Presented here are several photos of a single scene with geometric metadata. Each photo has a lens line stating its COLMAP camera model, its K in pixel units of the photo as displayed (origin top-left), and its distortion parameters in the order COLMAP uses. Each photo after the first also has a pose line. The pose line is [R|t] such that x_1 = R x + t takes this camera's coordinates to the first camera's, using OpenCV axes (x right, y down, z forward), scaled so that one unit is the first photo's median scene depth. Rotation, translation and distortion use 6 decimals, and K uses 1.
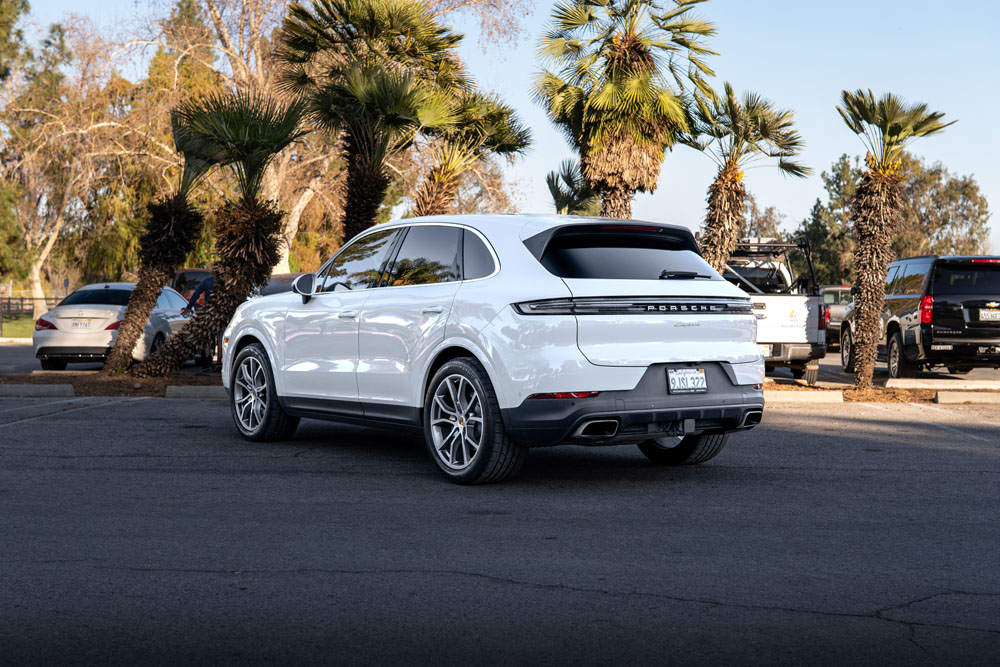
lens RADIAL K [[1402.5, 0, 500.3], [0, 1402.5, 334.6], [0, 0, 1]] dist [0.001096, 0.000000]
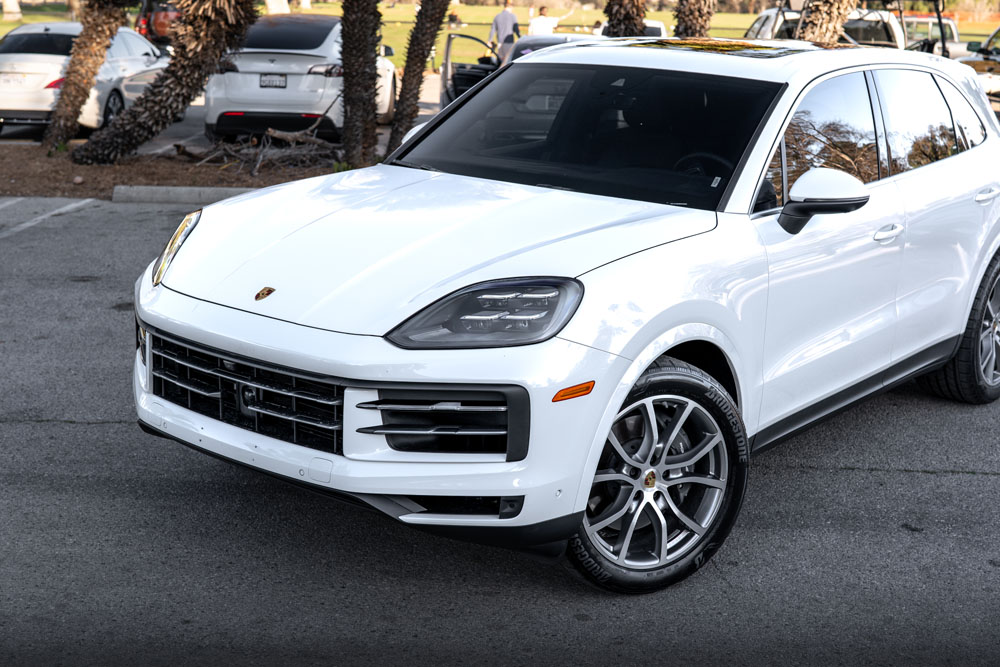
lens RADIAL K [[1402.5, 0, 500.2], [0, 1402.5, 329.6], [0, 0, 1]] dist [0.001096, 0.000000]
pose [[0.999892, 0.014385, 0.003034, -0.025867], [-0.014701, 0.976591, 0.214603, -0.051344], [0.000124, -0.214625, 0.976697, 0.218672]]
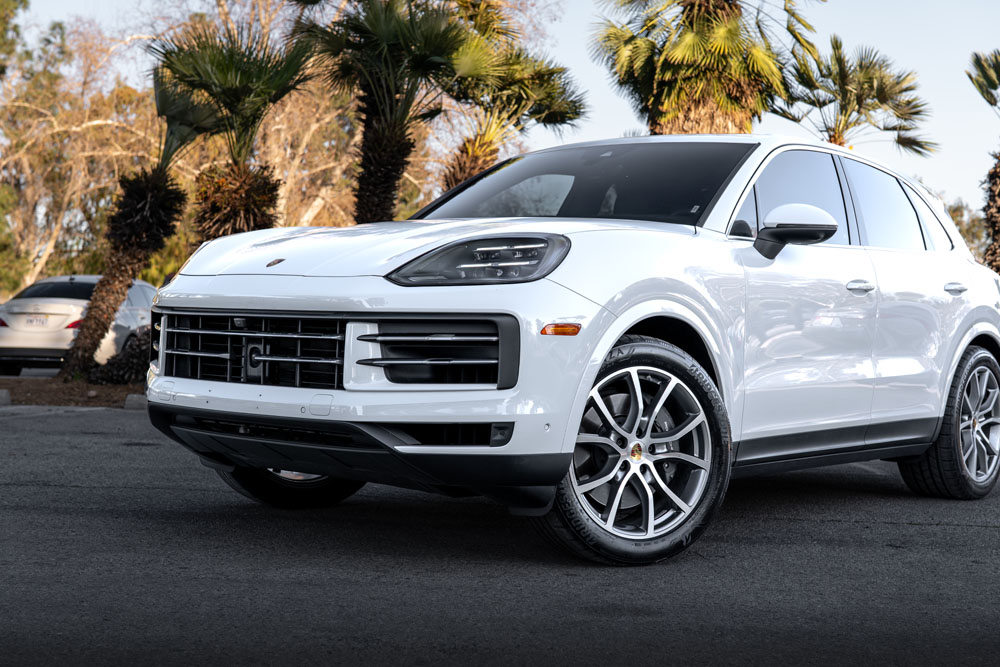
lens RADIAL K [[1402.5, 0, 506.4], [0, 1402.5, 329.4], [0, 0, 1]] dist [0.001096, 0.000000]
pose [[0.999723, 0.023494, -0.001383, -0.022187], [-0.023522, 0.999377, -0.026316, 0.014847], [0.000764, 0.026341, 0.999653, 0.195333]]
